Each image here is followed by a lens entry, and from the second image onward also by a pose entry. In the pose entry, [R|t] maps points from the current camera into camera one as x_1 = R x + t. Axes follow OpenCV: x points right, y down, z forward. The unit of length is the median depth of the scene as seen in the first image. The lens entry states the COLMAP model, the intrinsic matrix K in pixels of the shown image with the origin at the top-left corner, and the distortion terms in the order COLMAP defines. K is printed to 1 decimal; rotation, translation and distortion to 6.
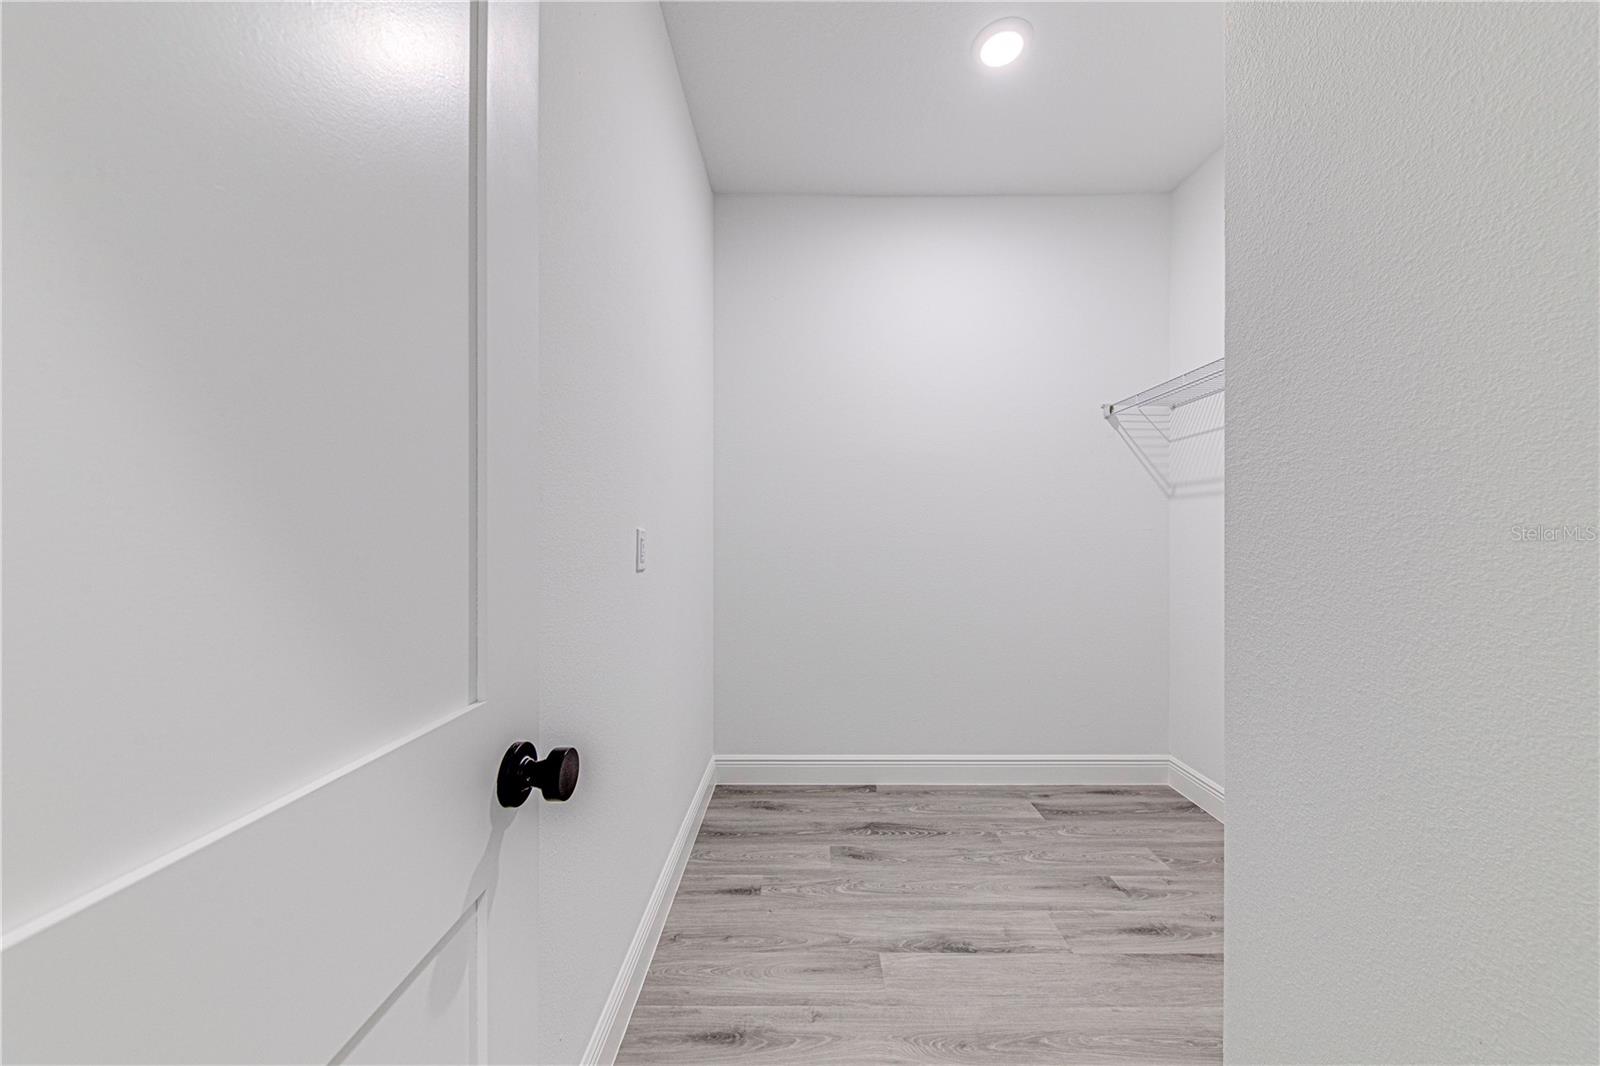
lens RADIAL K [[551.8, 0, 804.9], [0, 551.8, 530.2], [0, 0, 1]] dist [0.001765, -0.000379]
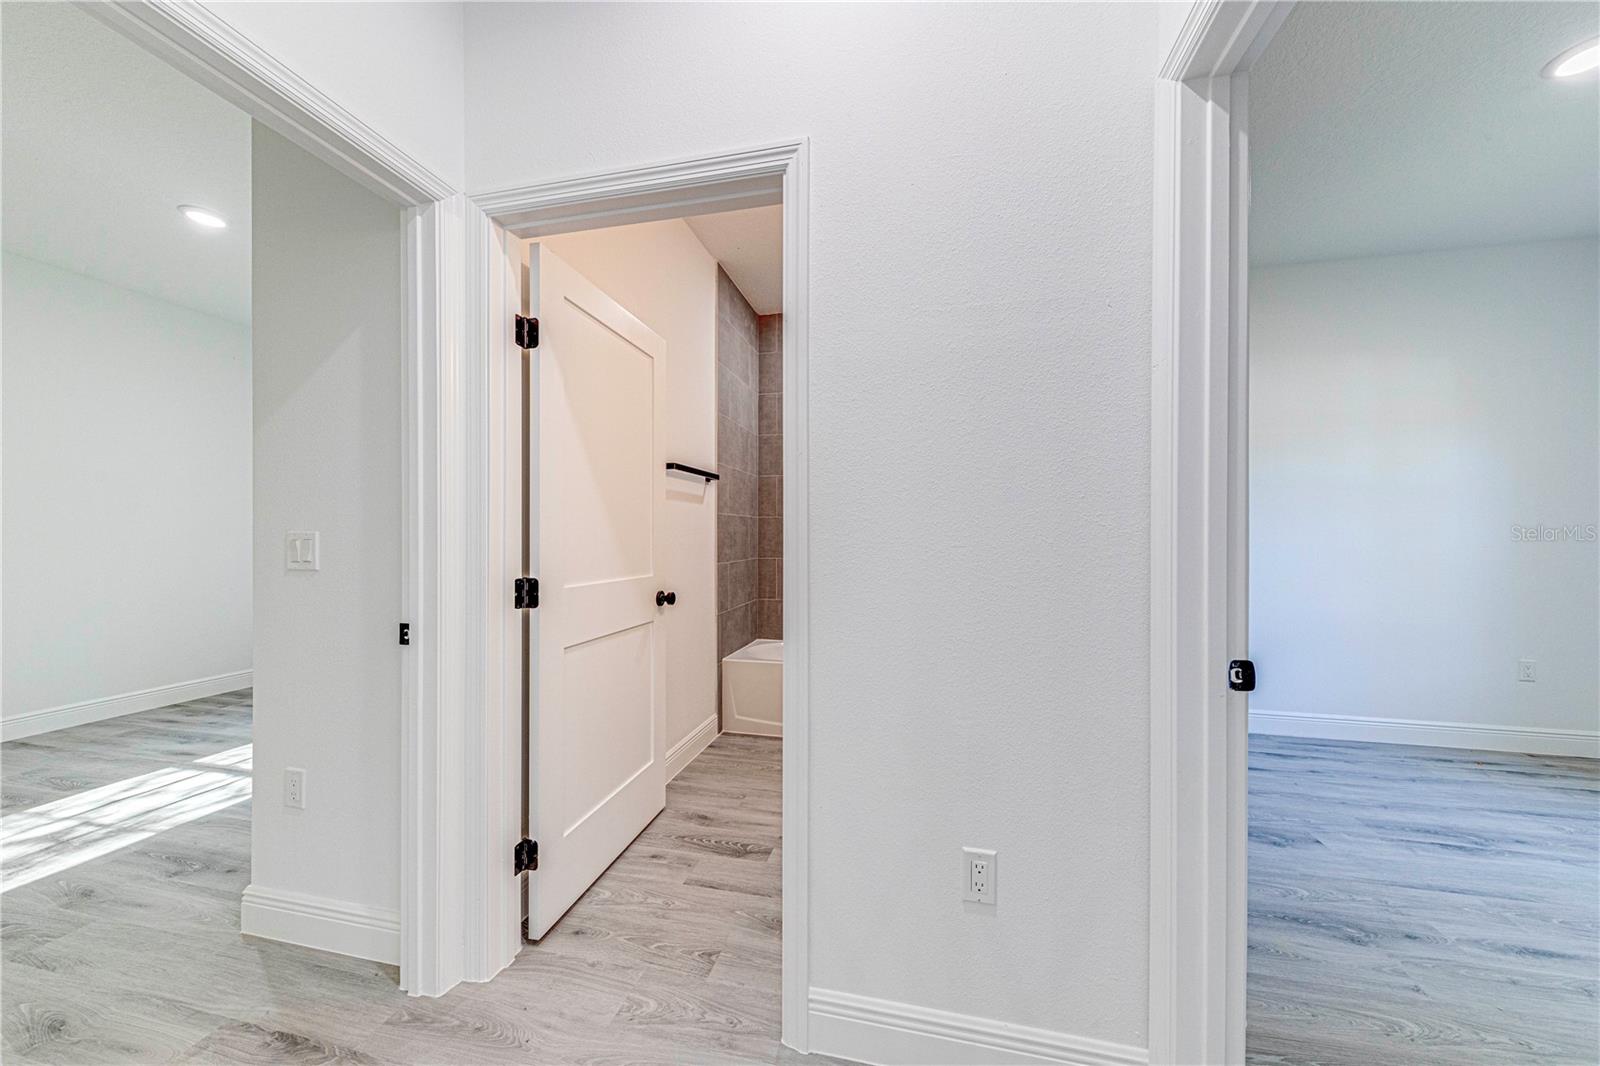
lens RADIAL K [[551.8, 0, 796.7], [0, 551.8, 526.5], [0, 0, 1]] dist [0.001765, -0.000379]
pose [[0.975825, -0.010014, -0.218325, 1.224529], [0.010565, 0.999943, 0.001353, -0.044242], [0.218299, -0.003627, 0.975875, -2.498560]]
